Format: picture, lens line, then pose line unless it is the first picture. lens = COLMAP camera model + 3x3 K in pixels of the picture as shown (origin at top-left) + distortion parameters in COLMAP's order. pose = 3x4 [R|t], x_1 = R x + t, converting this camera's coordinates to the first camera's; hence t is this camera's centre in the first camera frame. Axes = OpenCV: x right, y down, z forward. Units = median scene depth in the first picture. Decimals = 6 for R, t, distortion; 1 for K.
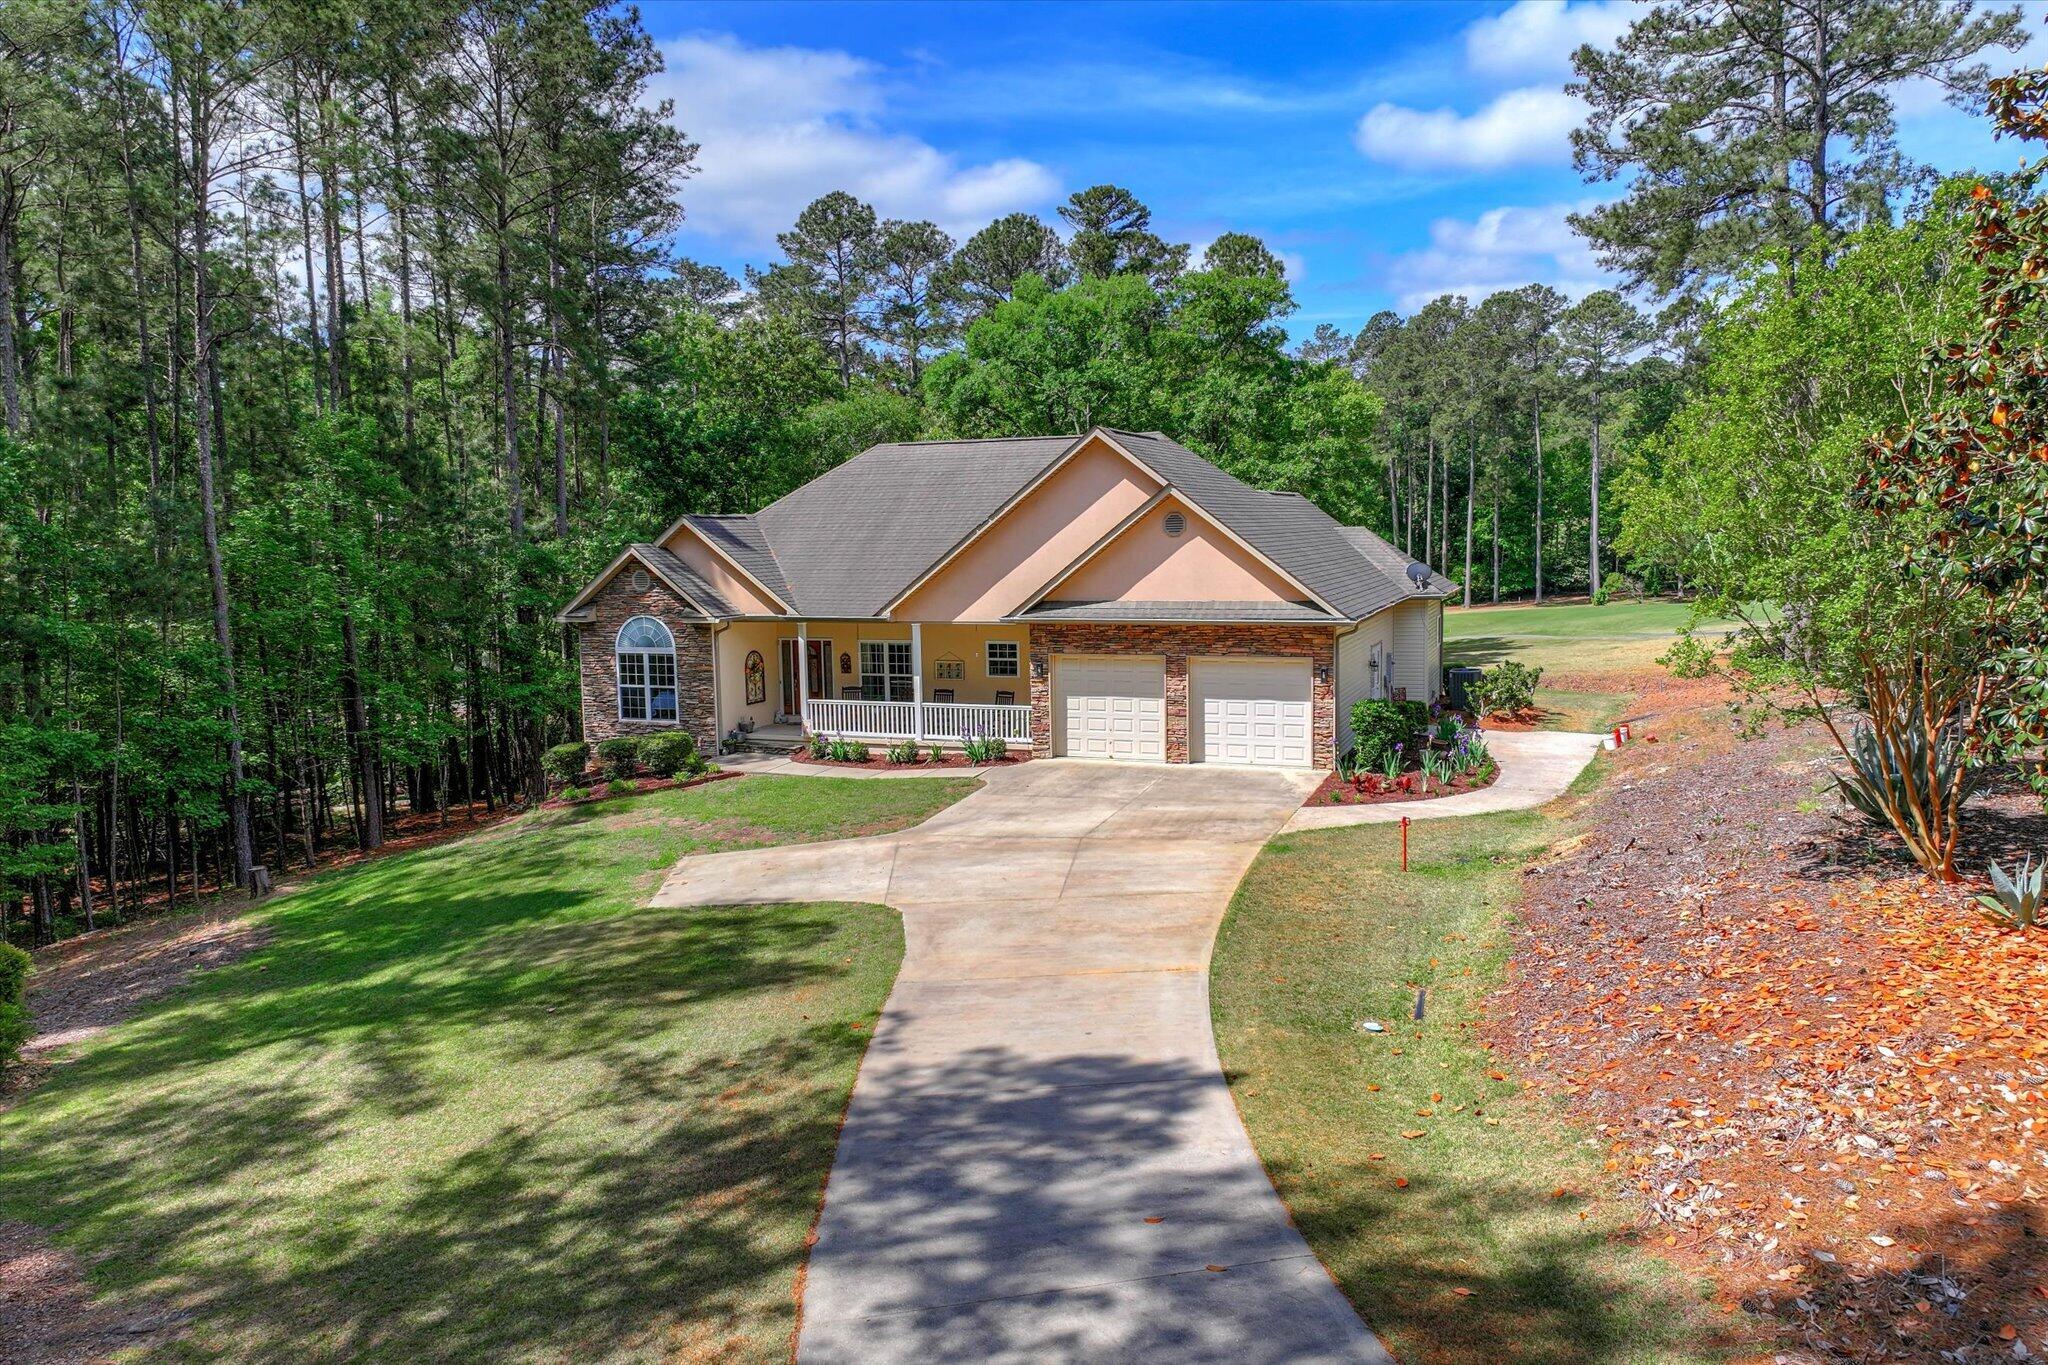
lens RADIAL K [[1443.6, 0, 1030.6], [0, 1443.6, 680.4], [0, 0, 1]] dist [0.003019, 0.011436]
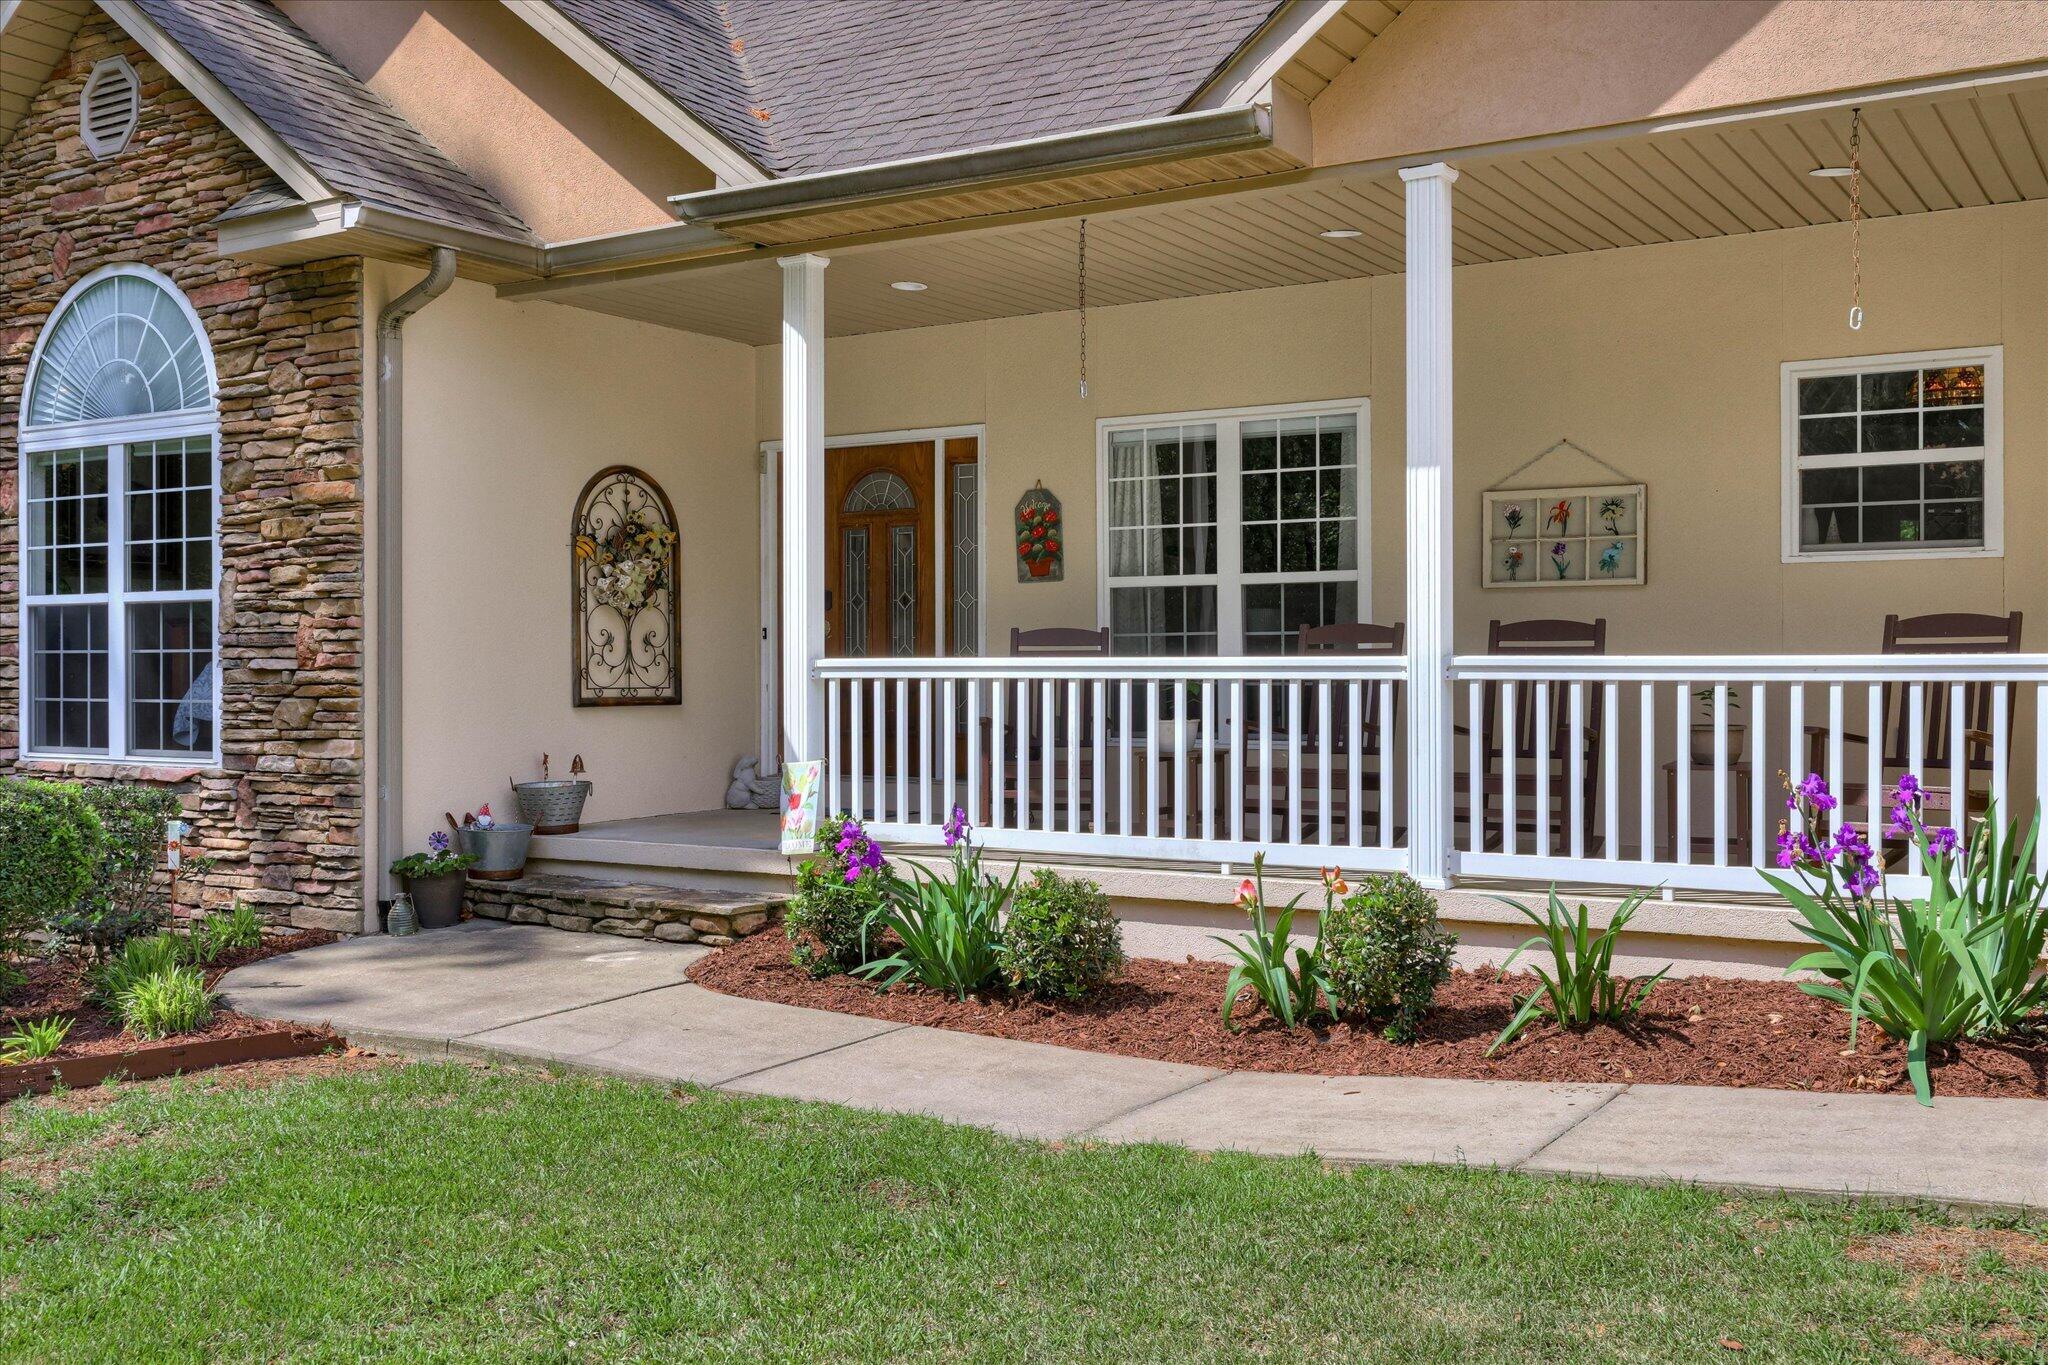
lens RADIAL K [[1983.8, 0, 1012.8], [0, 1983.8, 672.3], [0, 0, 1]] dist [0.005072, 0.002136]
pose [[0.981737, 0.017854, -0.189406, -0.081165], [-0.037400, 0.994272, -0.100126, 0.041500], [0.186533, 0.105381, 0.976781, 0.767450]]
